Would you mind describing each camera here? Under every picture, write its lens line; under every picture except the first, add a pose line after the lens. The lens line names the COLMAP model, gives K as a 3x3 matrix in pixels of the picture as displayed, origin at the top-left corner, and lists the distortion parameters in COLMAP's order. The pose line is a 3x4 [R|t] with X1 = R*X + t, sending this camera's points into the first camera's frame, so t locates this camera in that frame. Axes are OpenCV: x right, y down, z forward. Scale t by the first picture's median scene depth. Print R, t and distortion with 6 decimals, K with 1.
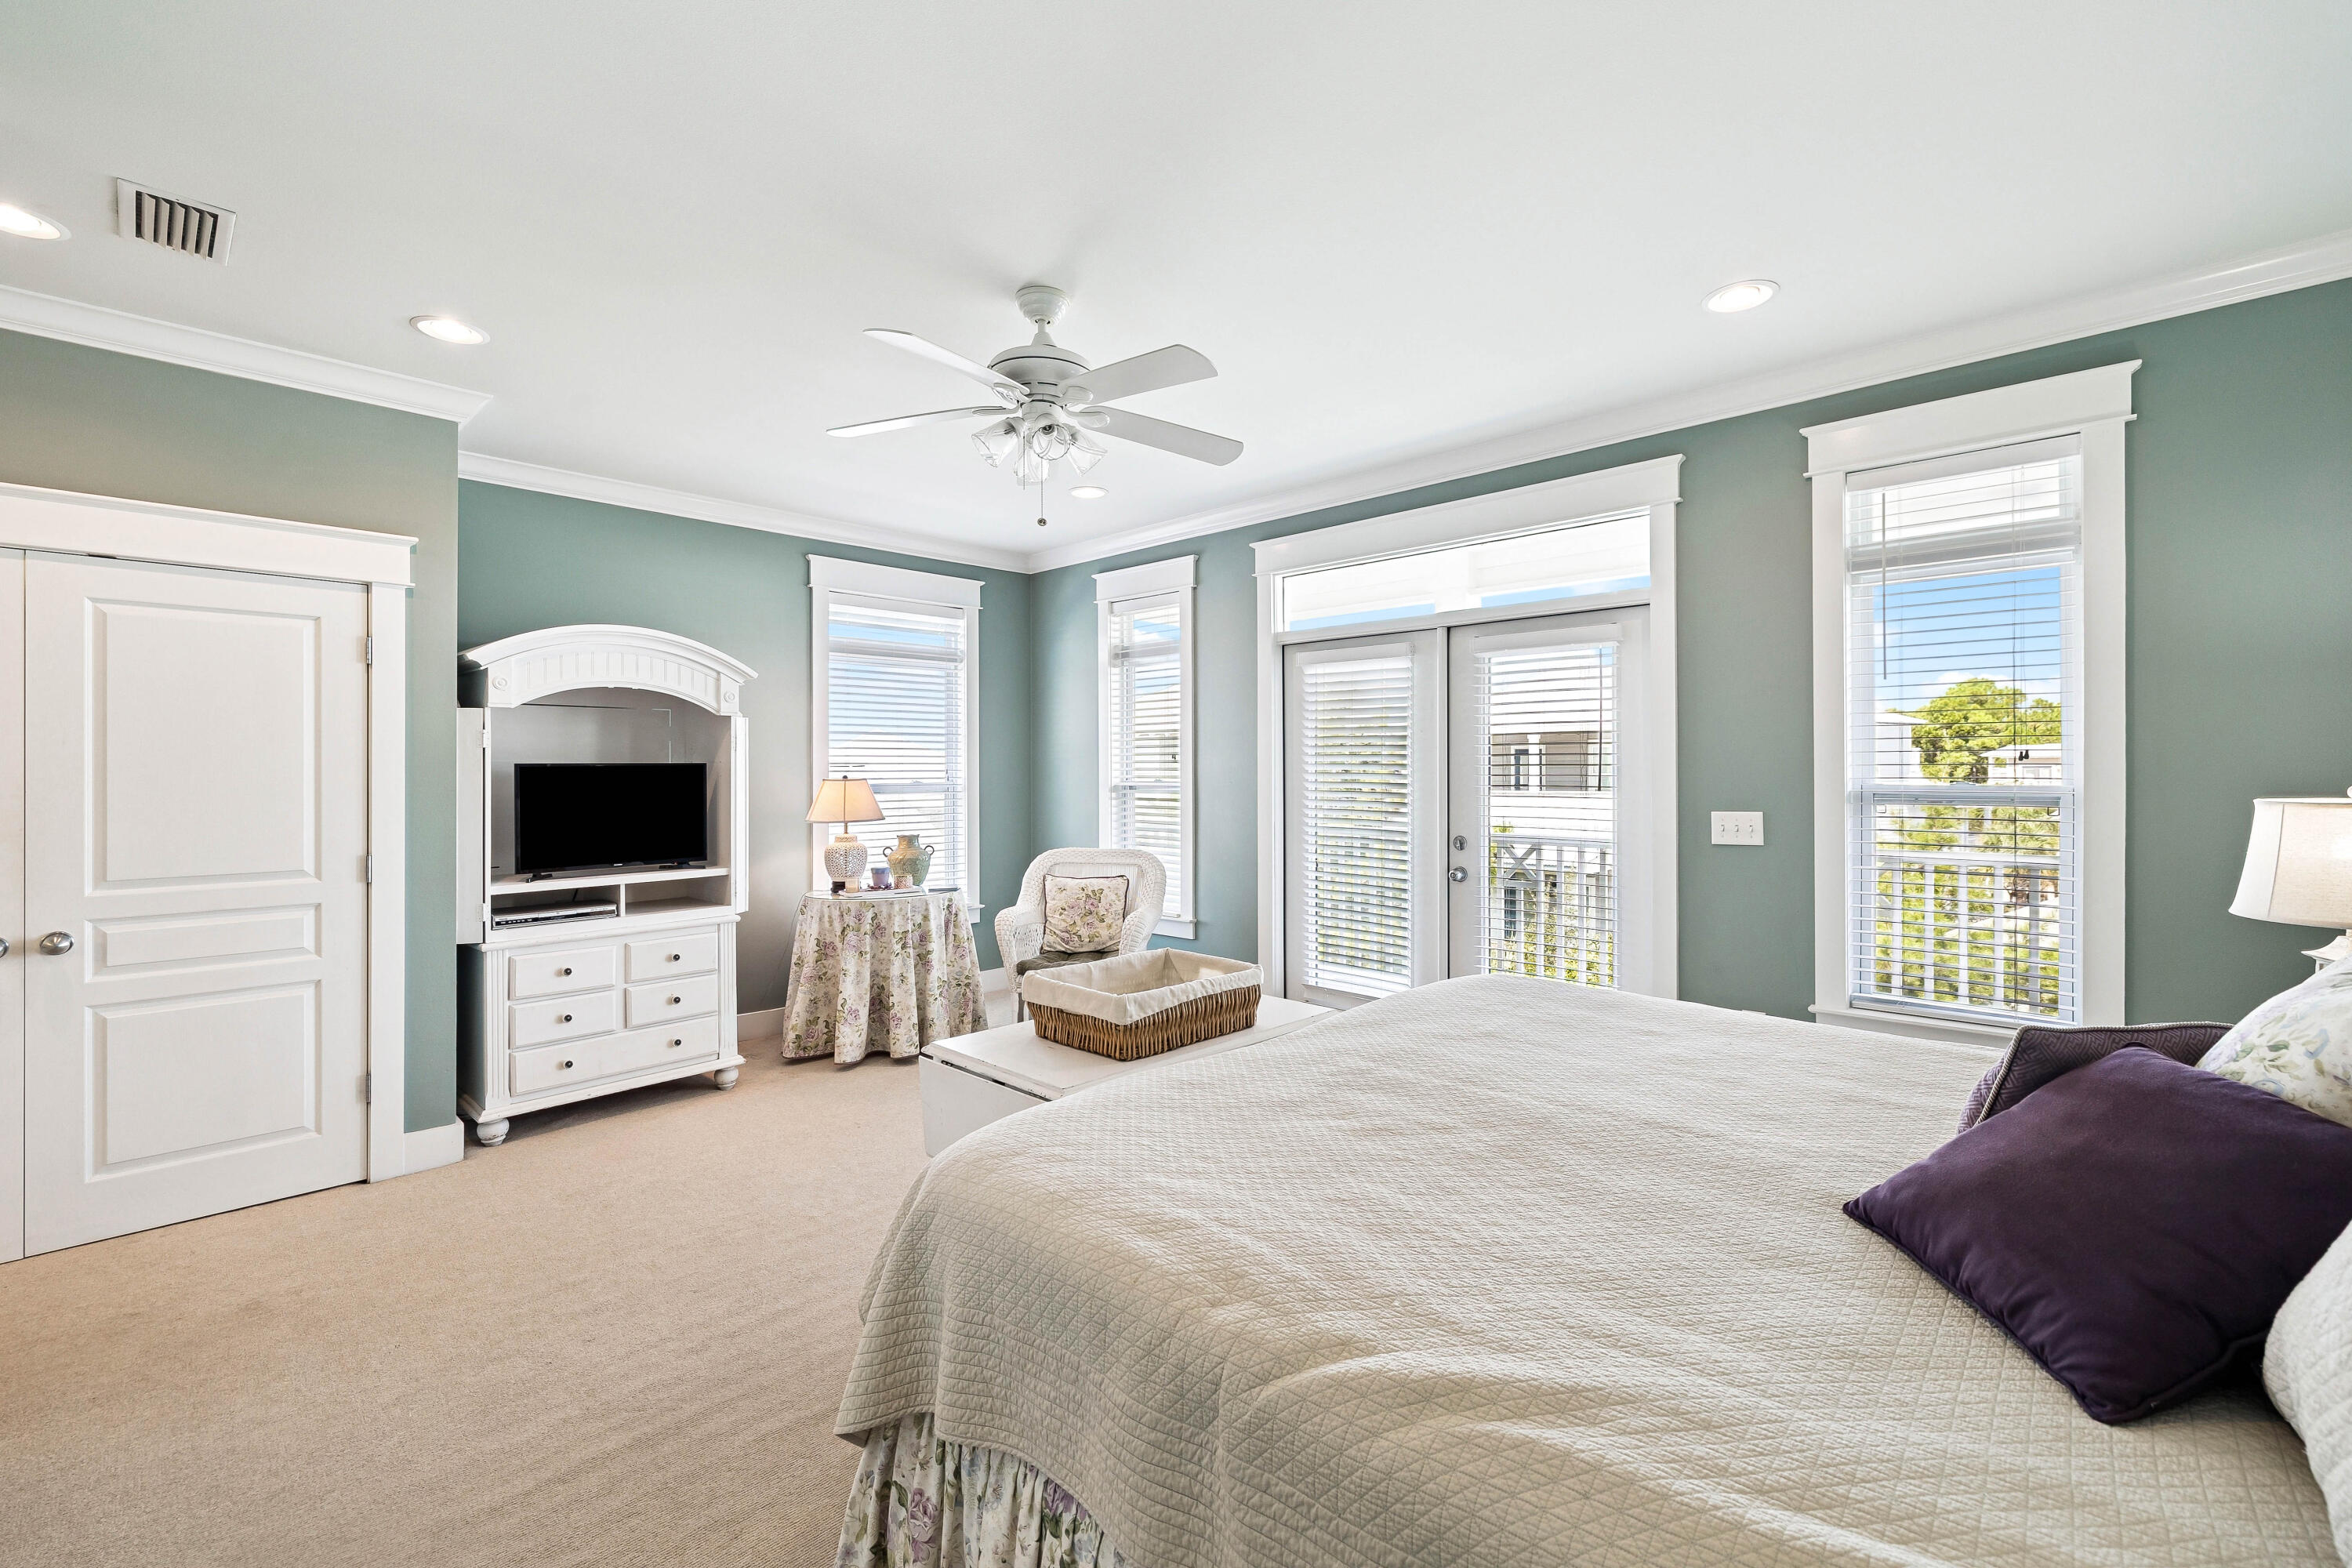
lens RADIAL K [[995.5, 0, 1184.1], [0, 995.5, 769.2], [0, 0, 1]] dist [0.000202, 0.000358]
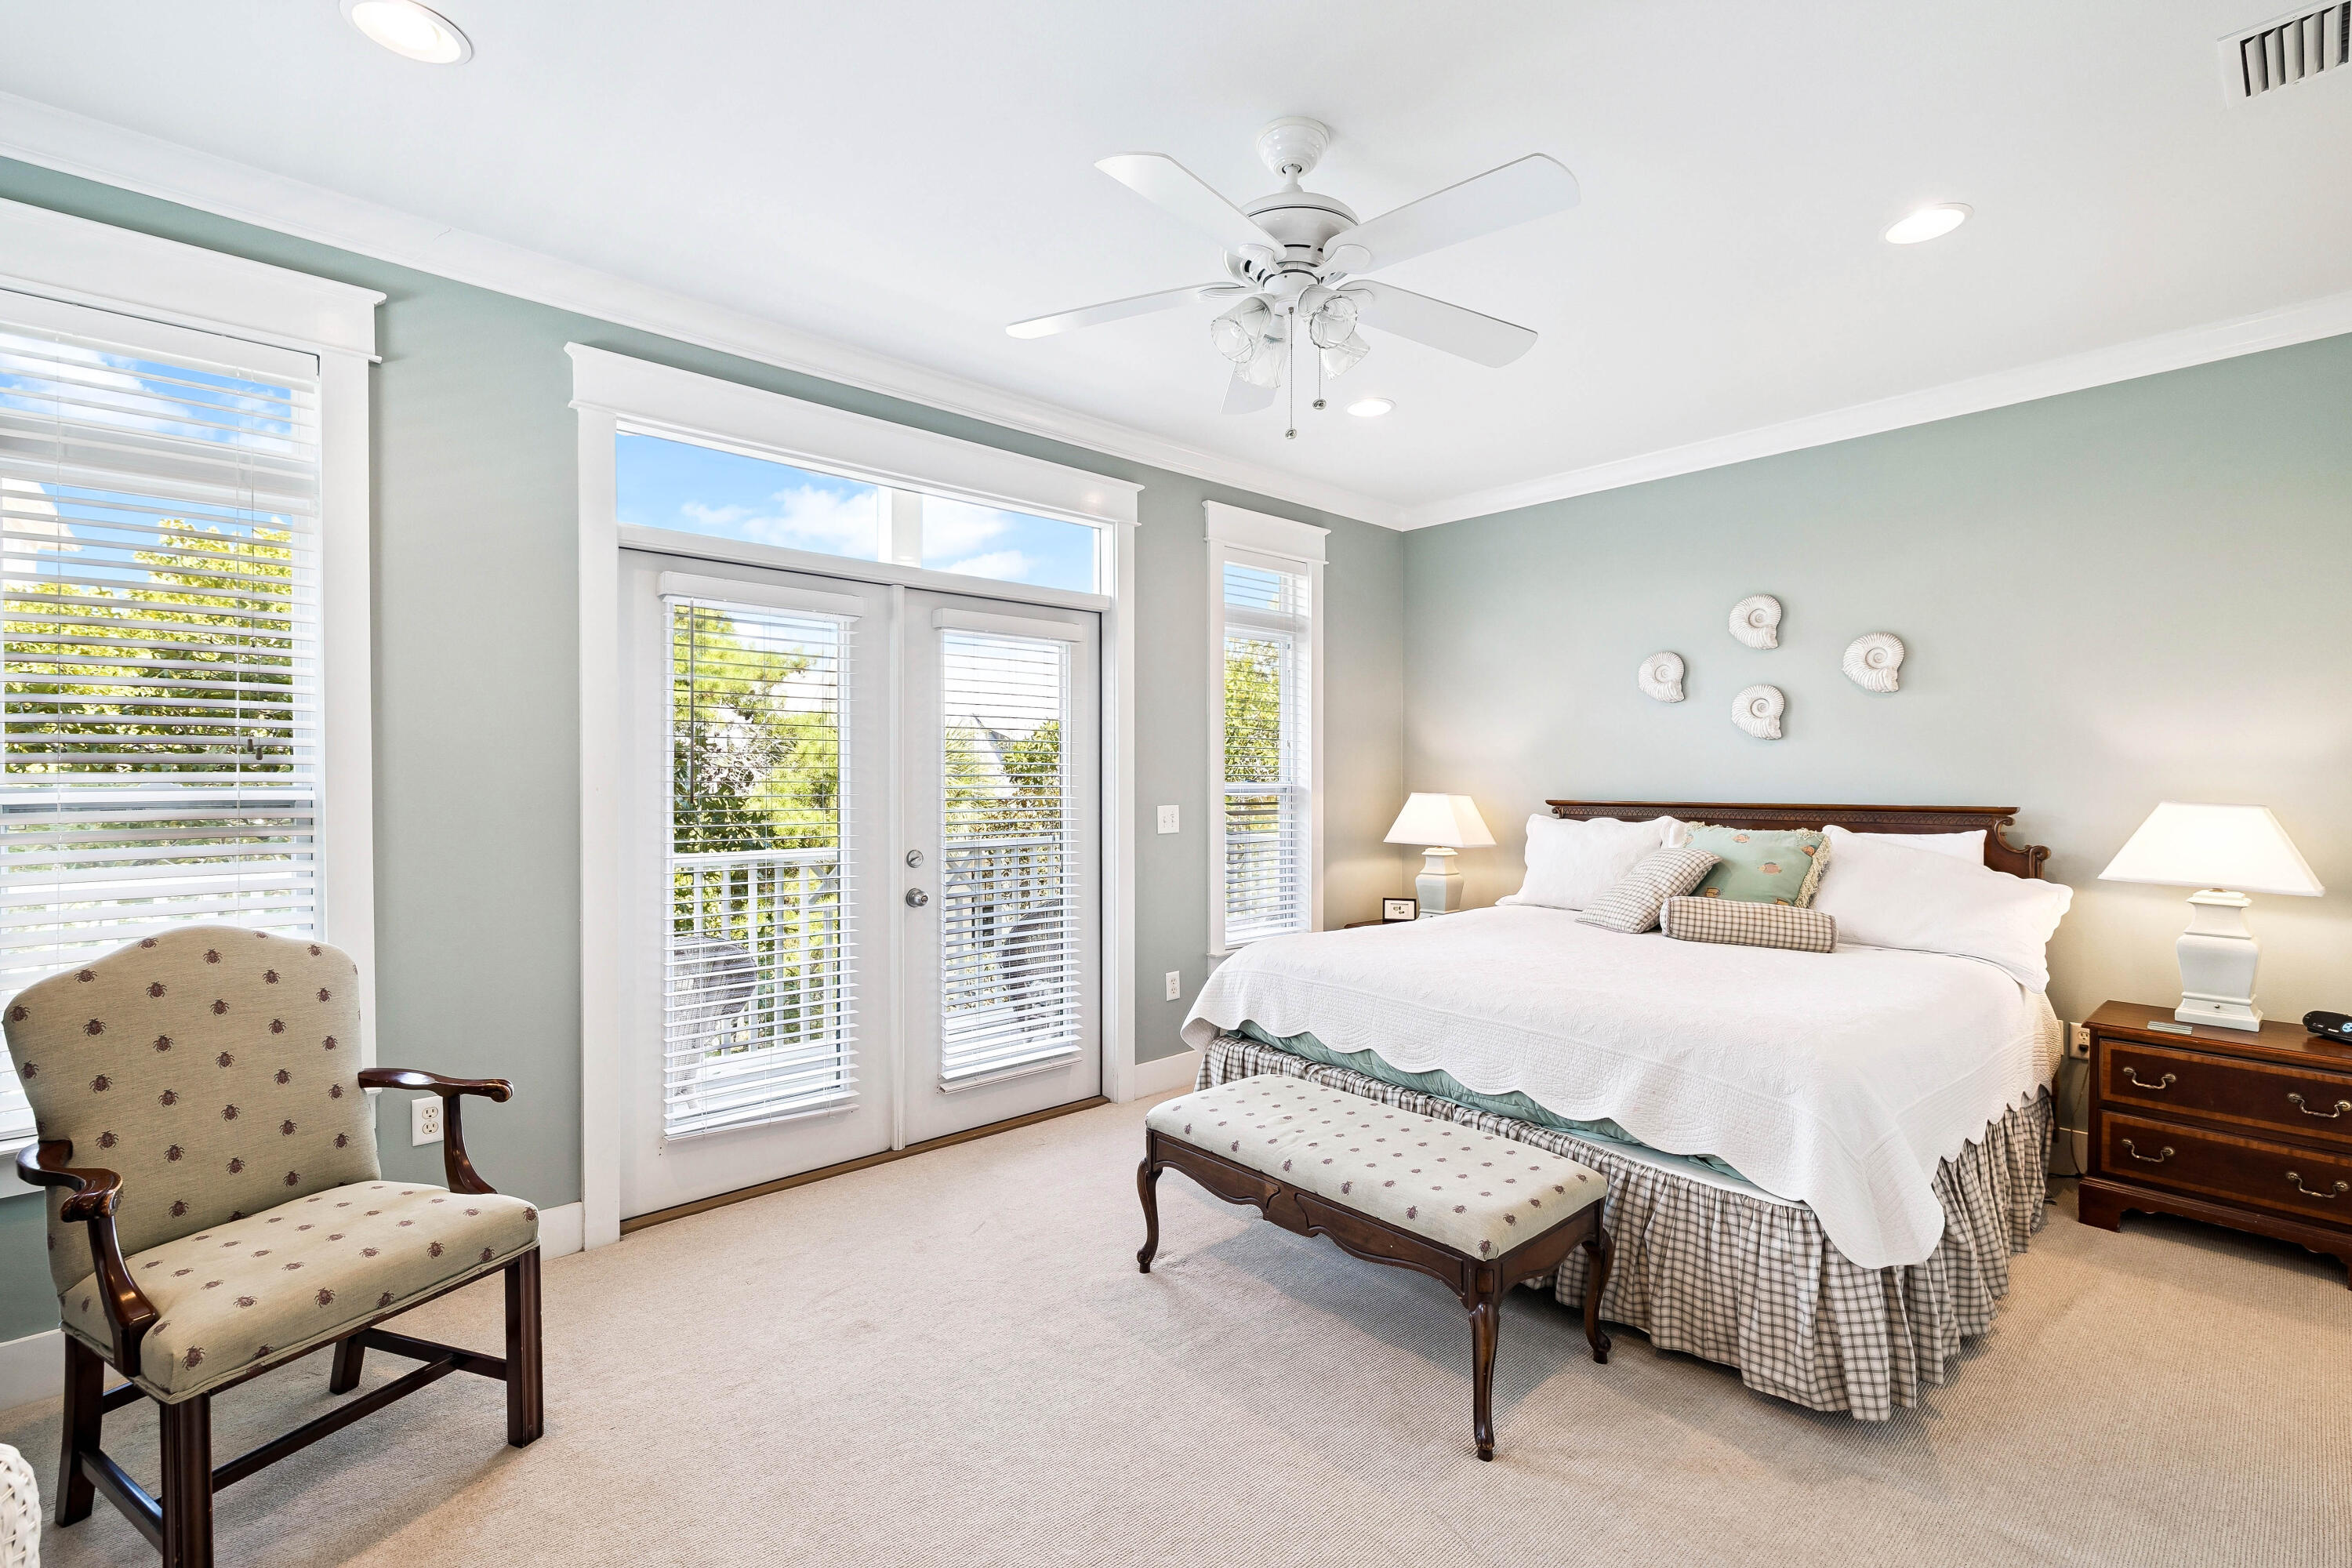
lens RADIAL K [[1025.5, 0, 1144.1], [0, 1025.5, 791.8], [0, 0, 1]] dist [0.030685, 0.000075]
pose [[0.114418, -0.005392, 0.993418, -0.619588], [0.004922, 0.999976, 0.004861, 0.019288], [-0.993421, 0.004333, 0.114441, 0.842375]]
